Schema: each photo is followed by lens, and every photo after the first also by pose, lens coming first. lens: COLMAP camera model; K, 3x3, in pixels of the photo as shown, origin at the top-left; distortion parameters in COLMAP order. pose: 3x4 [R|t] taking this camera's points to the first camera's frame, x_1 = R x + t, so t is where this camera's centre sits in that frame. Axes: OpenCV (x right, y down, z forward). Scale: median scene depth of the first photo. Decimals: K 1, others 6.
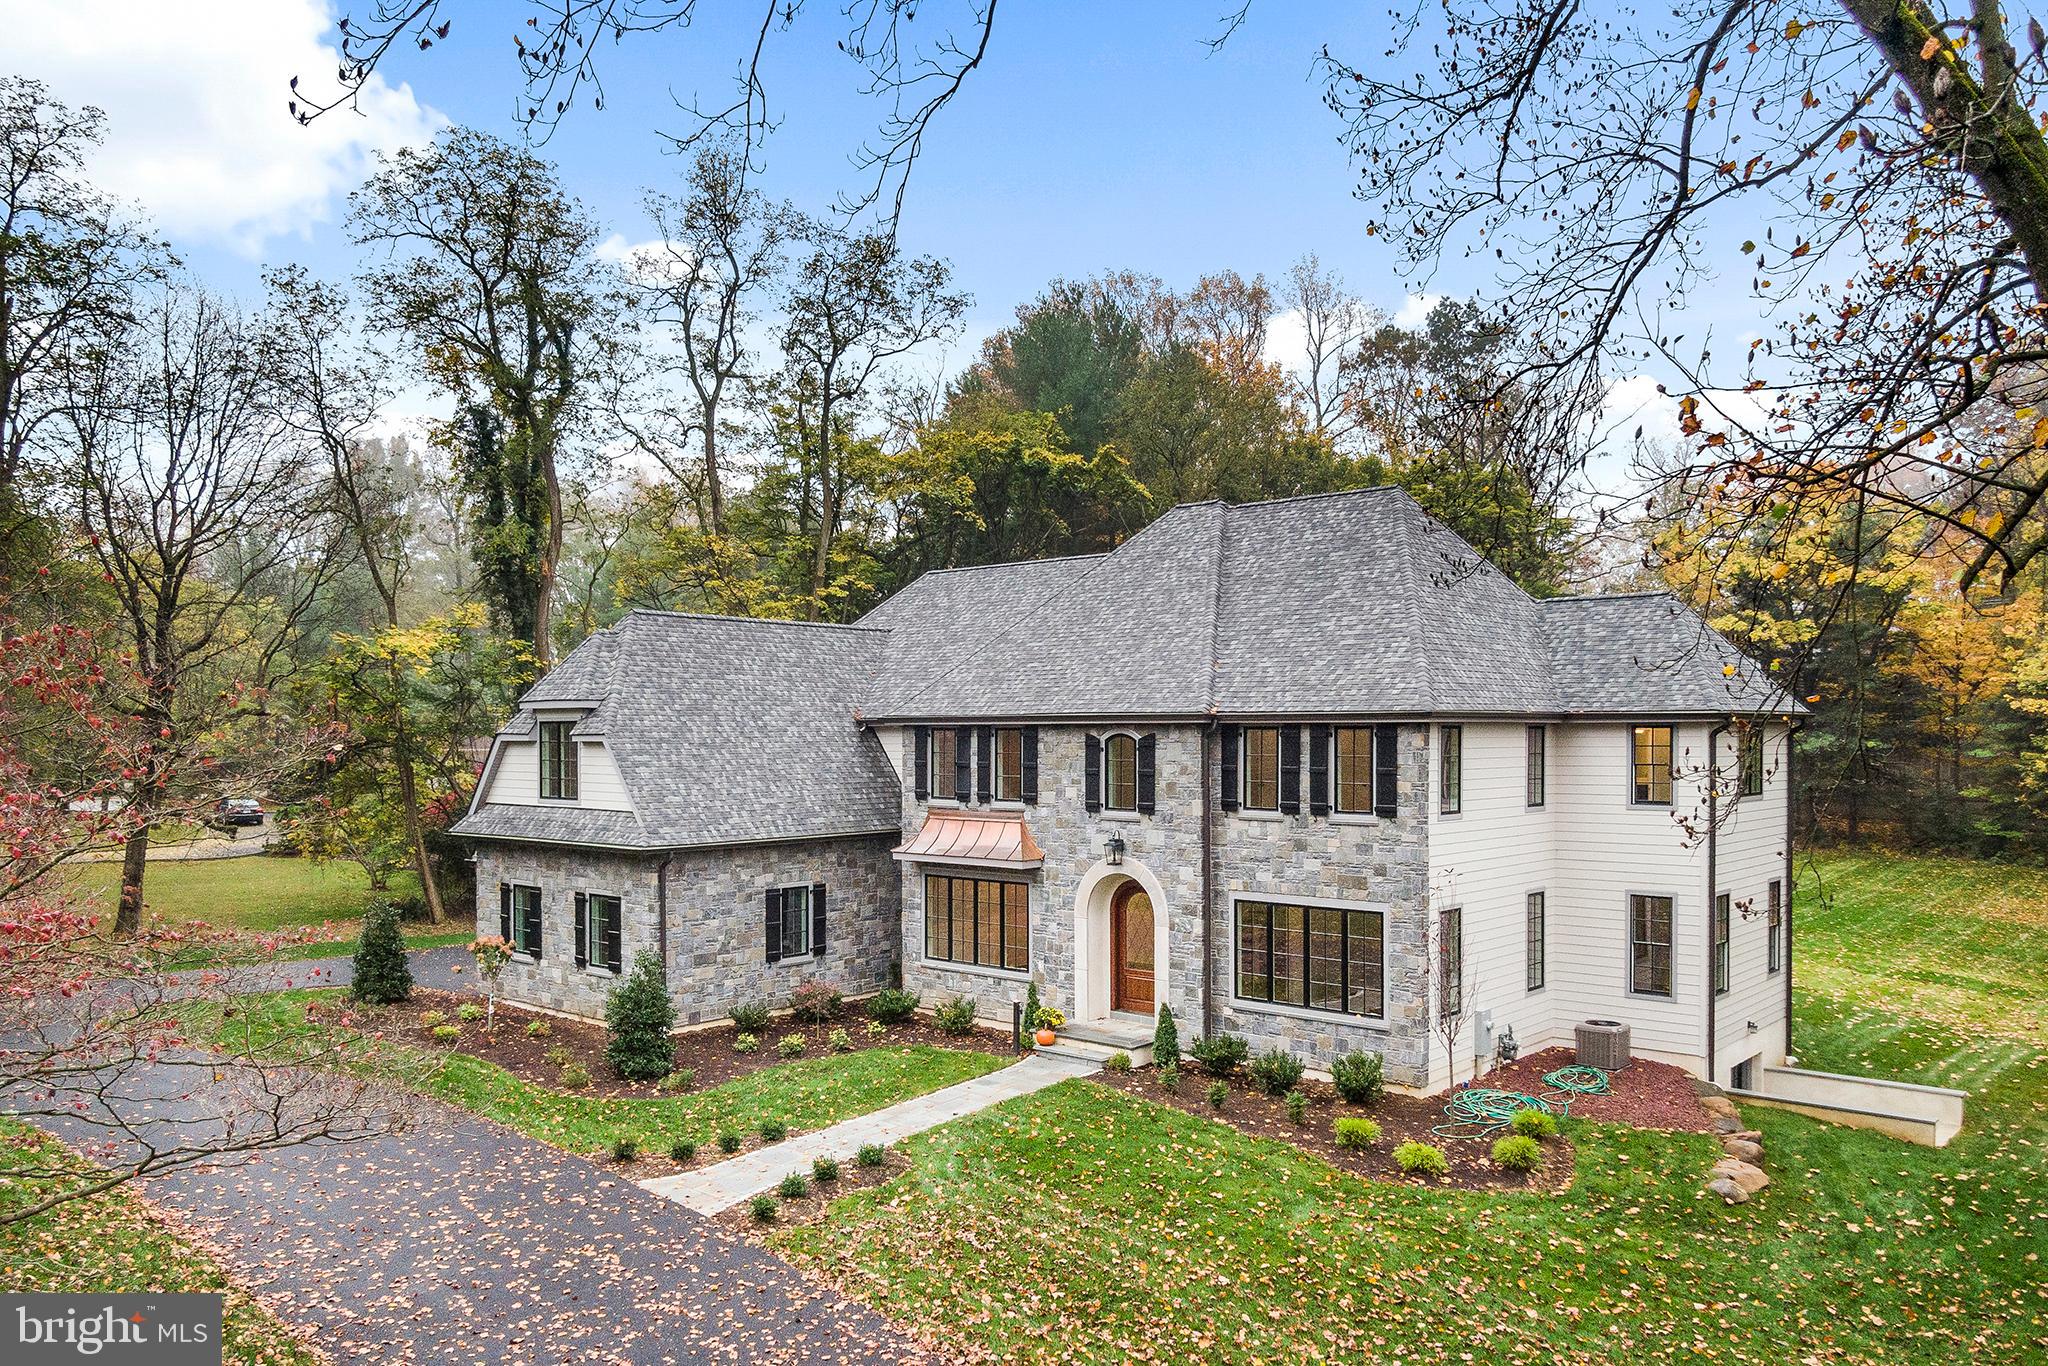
lens RADIAL K [[1485.9, 0, 1085.1], [0, 1485.9, 798.1], [0, 0, 1]] dist [0.001181, -0.000635]
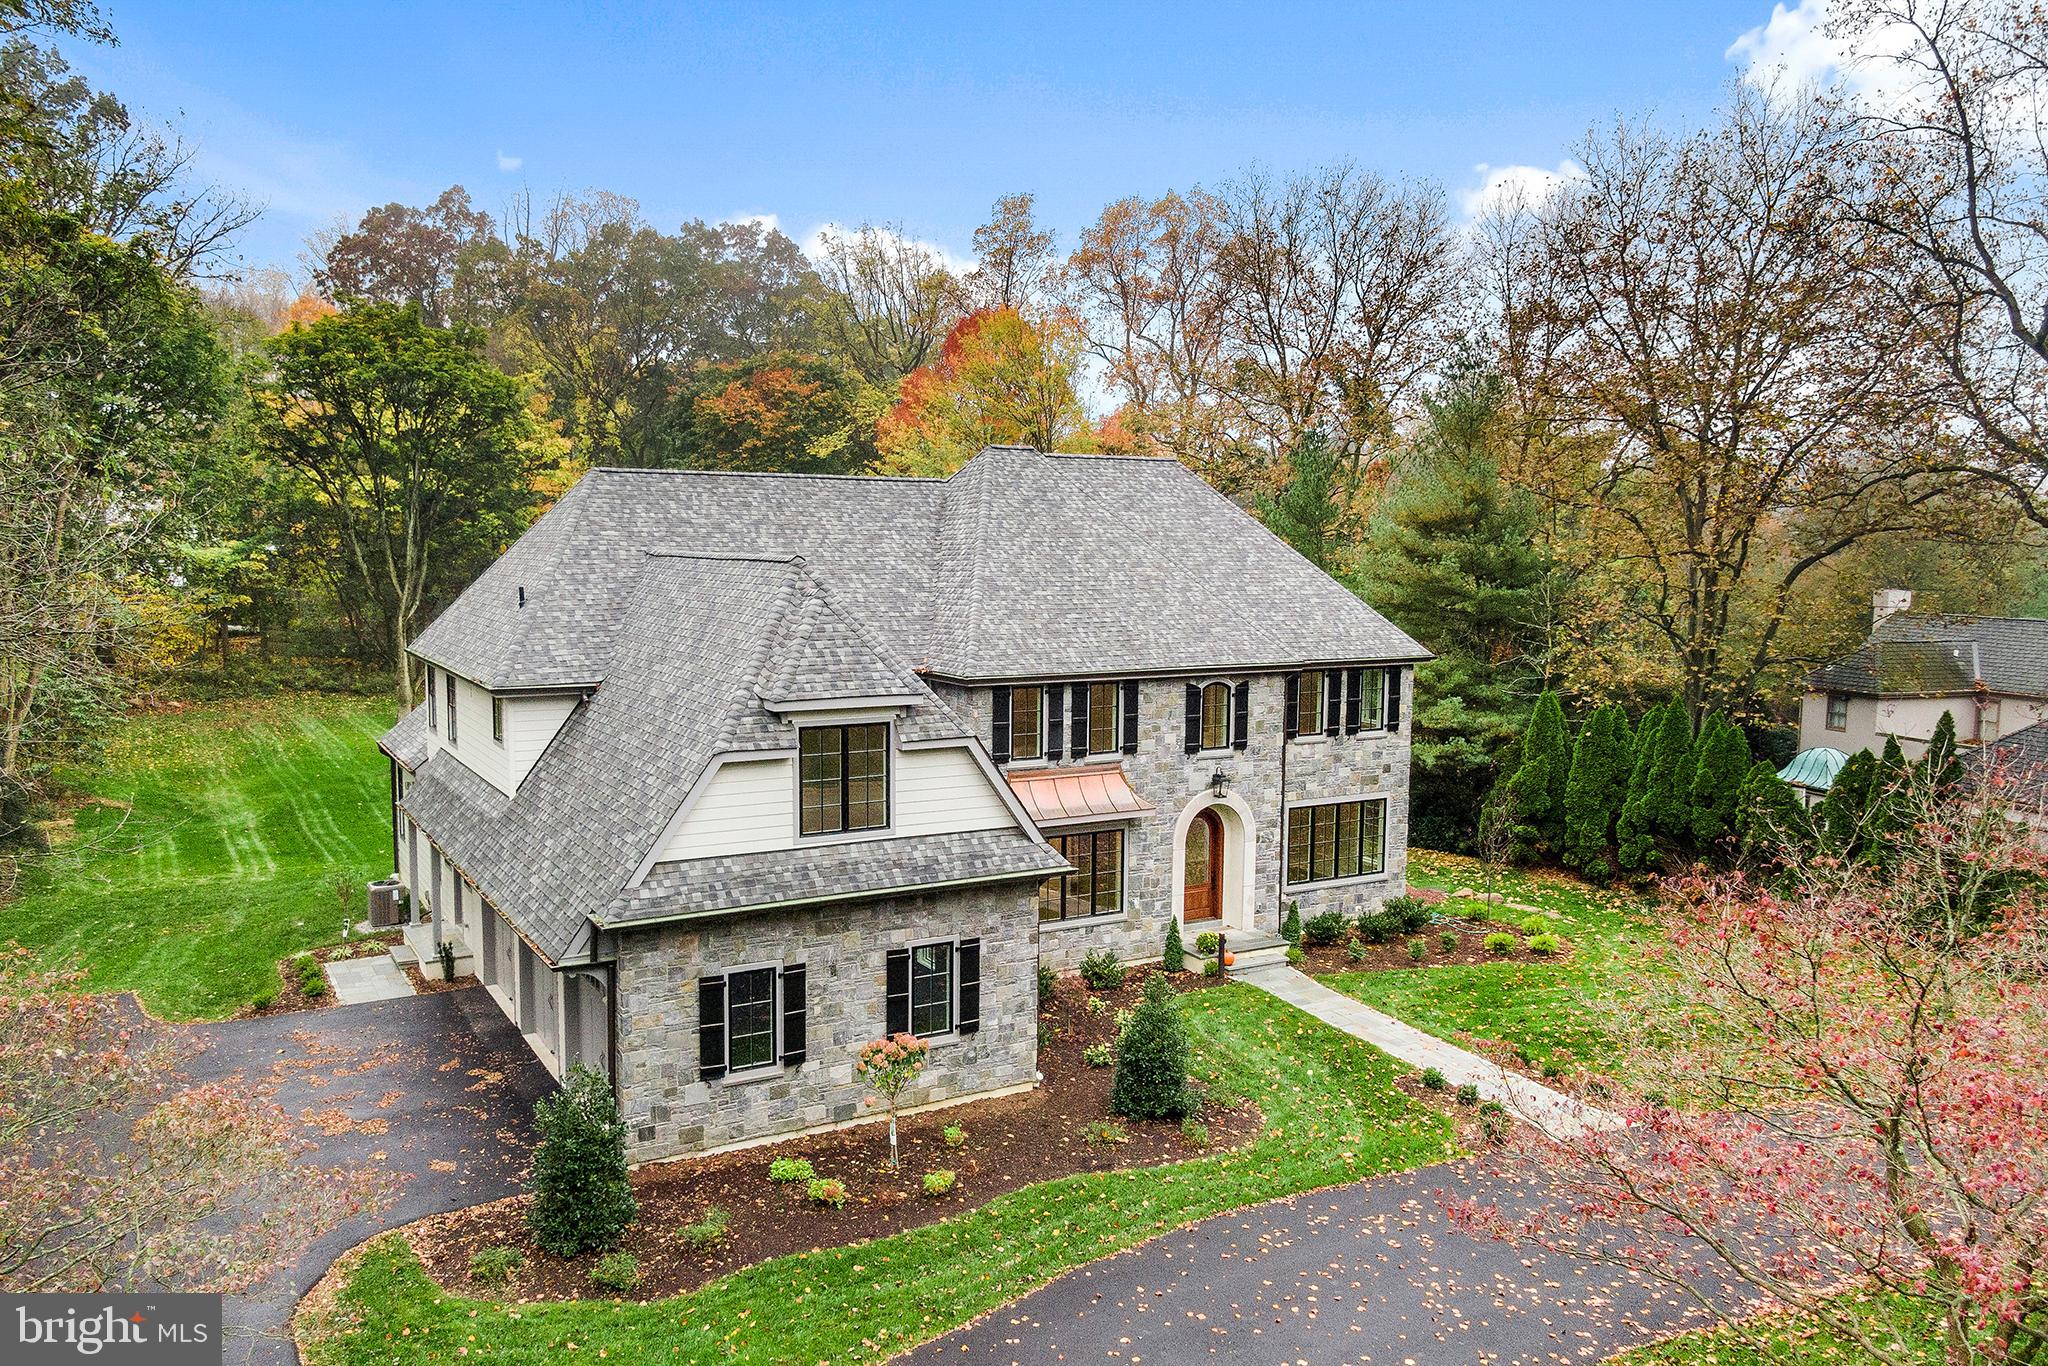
lens RADIAL K [[1499.9, 0, 1024.0], [0, 1499.9, 683.0], [0, 0, 1]] dist [0.000364, -0.001268]
pose [[0.347838, -0.089759, 0.933248, -1.114680], [0.030912, 0.995963, 0.084270, -0.146181], [-0.937045, -0.000464, 0.349208, 0.742638]]
